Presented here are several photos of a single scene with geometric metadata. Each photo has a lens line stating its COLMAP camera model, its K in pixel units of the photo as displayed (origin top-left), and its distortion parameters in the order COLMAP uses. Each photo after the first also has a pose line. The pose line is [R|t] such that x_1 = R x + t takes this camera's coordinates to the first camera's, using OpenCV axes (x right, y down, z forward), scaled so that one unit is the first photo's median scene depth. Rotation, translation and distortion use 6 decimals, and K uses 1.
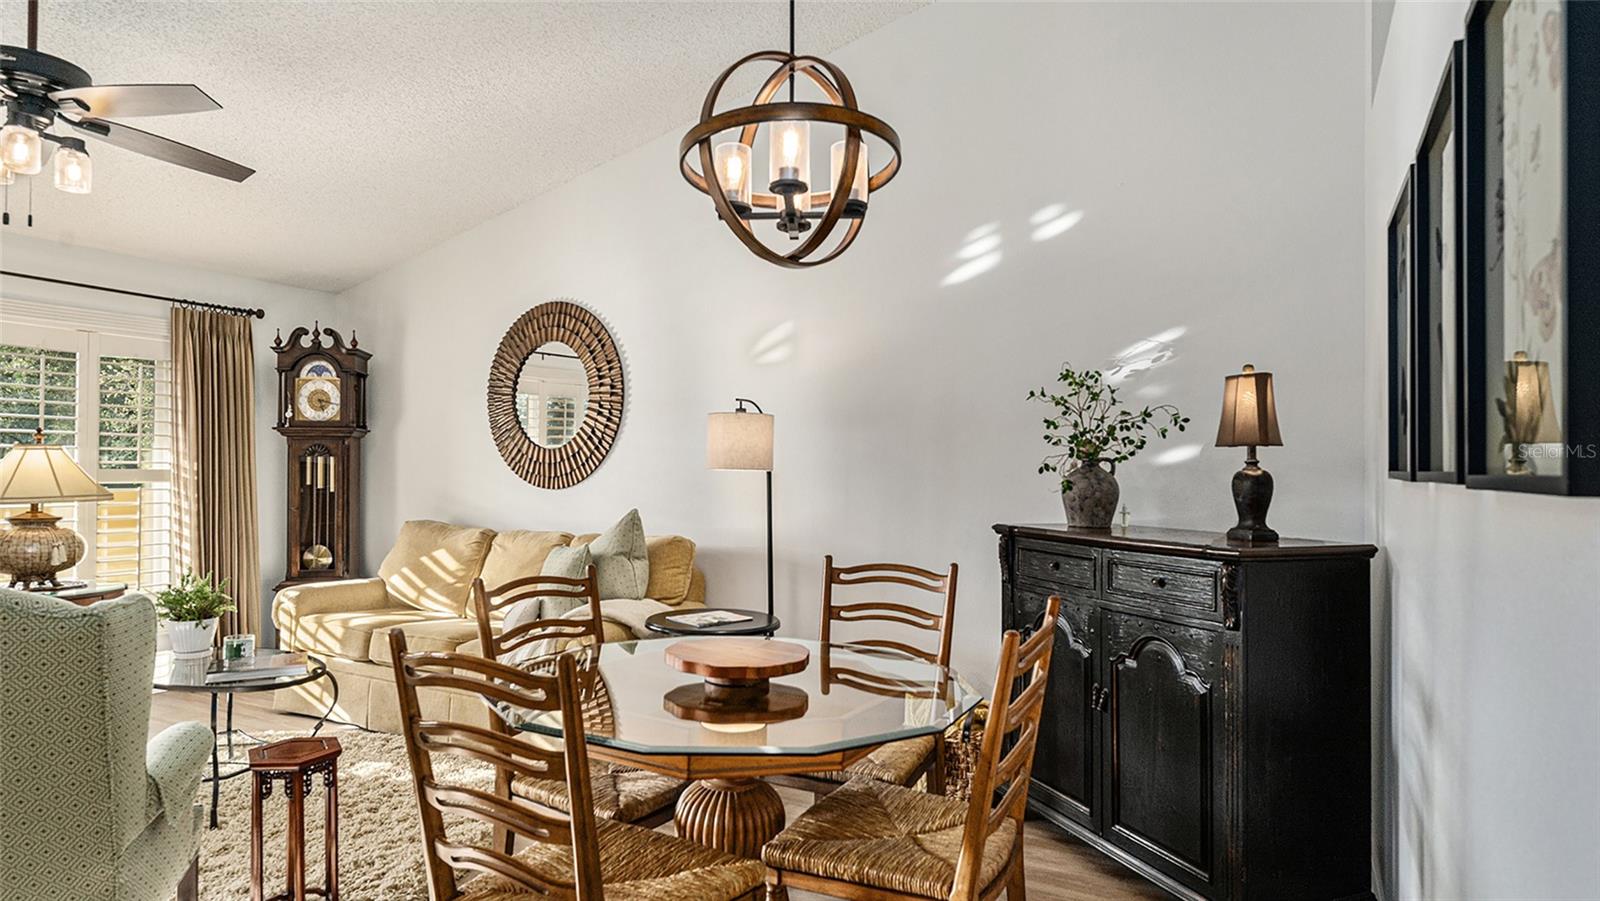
lens RADIAL K [[894.2, 0, 763.9], [0, 894.2, 470.6], [0, 0, 1]] dist [-0.002308, 0.001344]
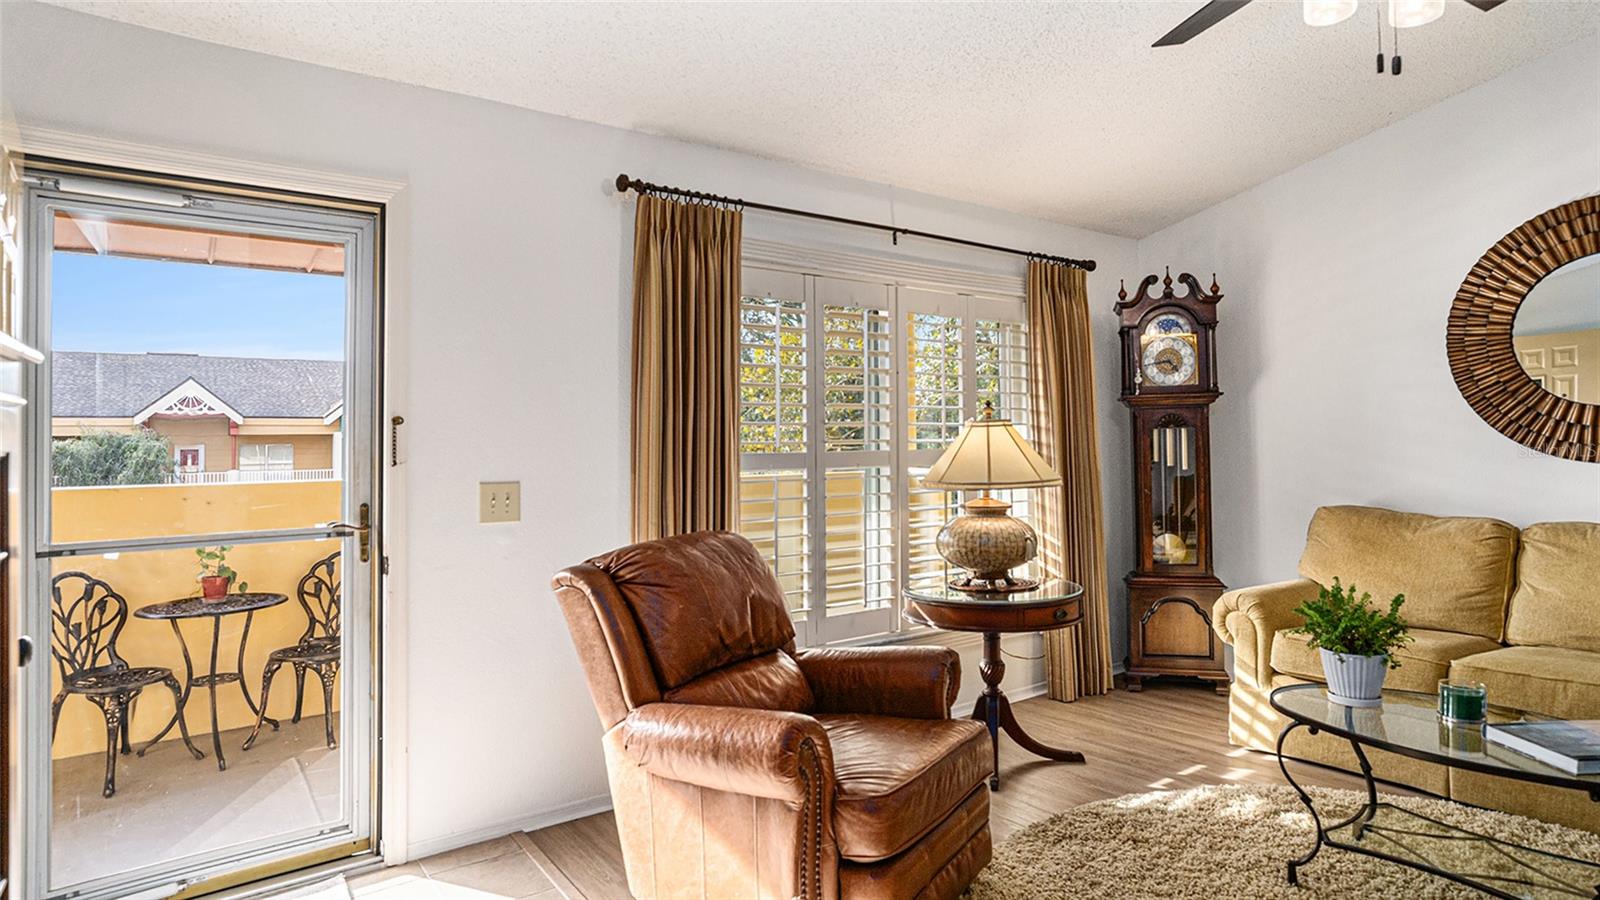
lens RADIAL K [[891.7, 0, 800.0], [0, 891.7, 450.0], [0, 0, 1]] dist [-0.054342, 0.036109]
pose [[0.904266, -0.022016, -0.426402, -0.616300], [0.023824, 0.999716, -0.001094, -0.004669], [0.426305, -0.009169, 0.904533, 0.144186]]
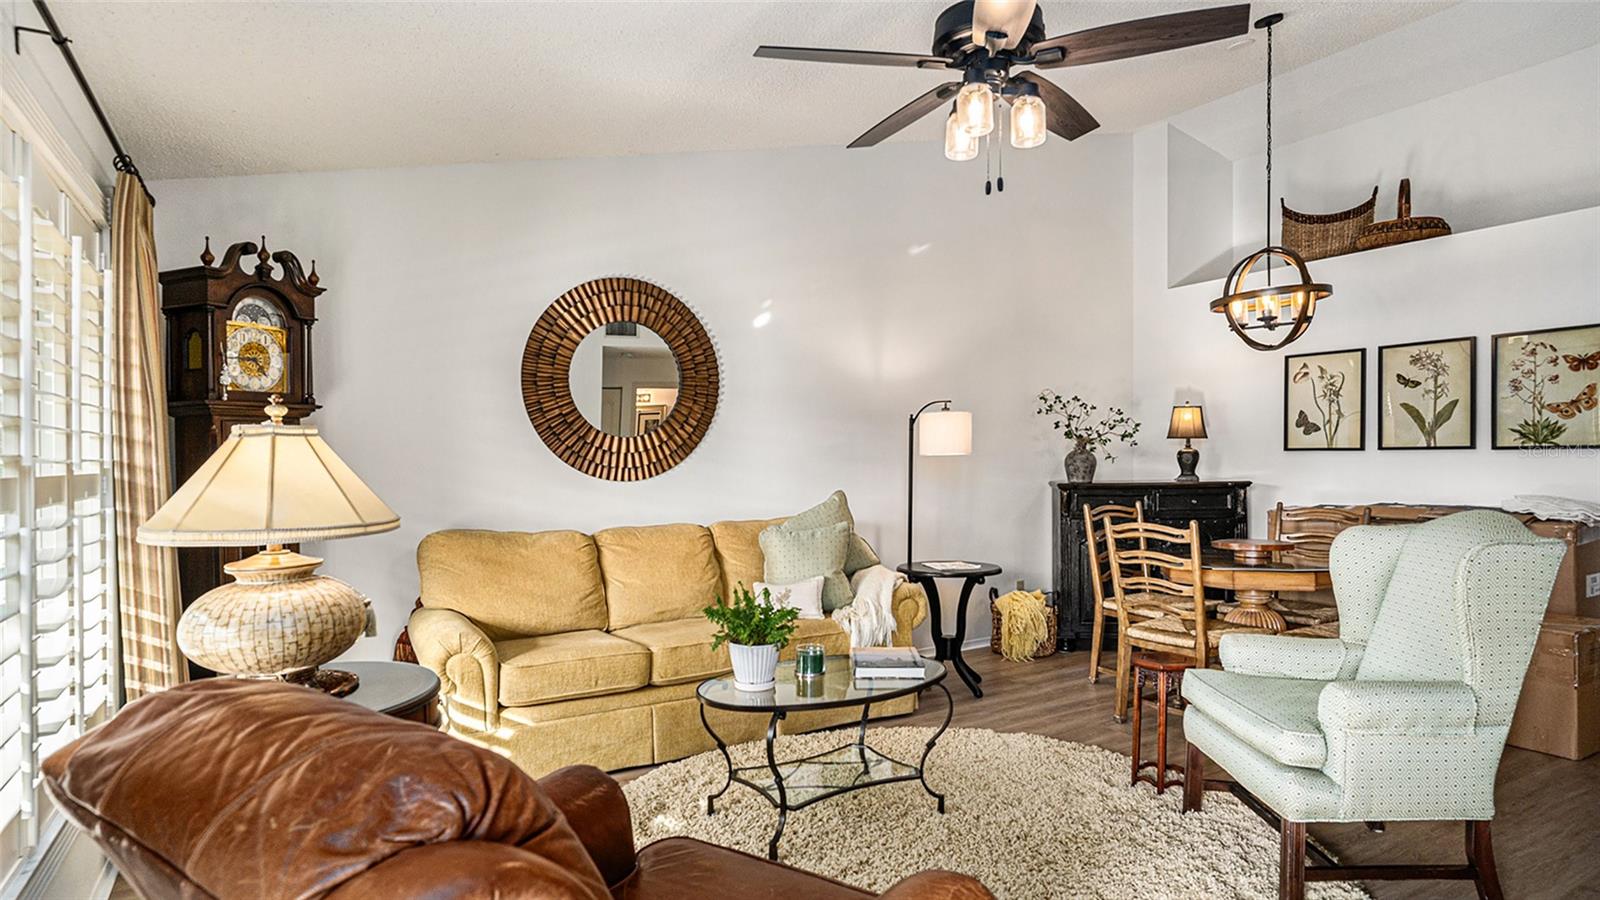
lens RADIAL K [[891.7, 0, 800.0], [0, 891.7, 450.0], [0, 0, 1]] dist [-0.054342, 0.036109]
pose [[0.490601, -0.010140, 0.871326, -1.144069], [0.016330, 0.999864, 0.002441, -0.012804], [-0.871232, 0.013031, 0.490699, 0.478382]]
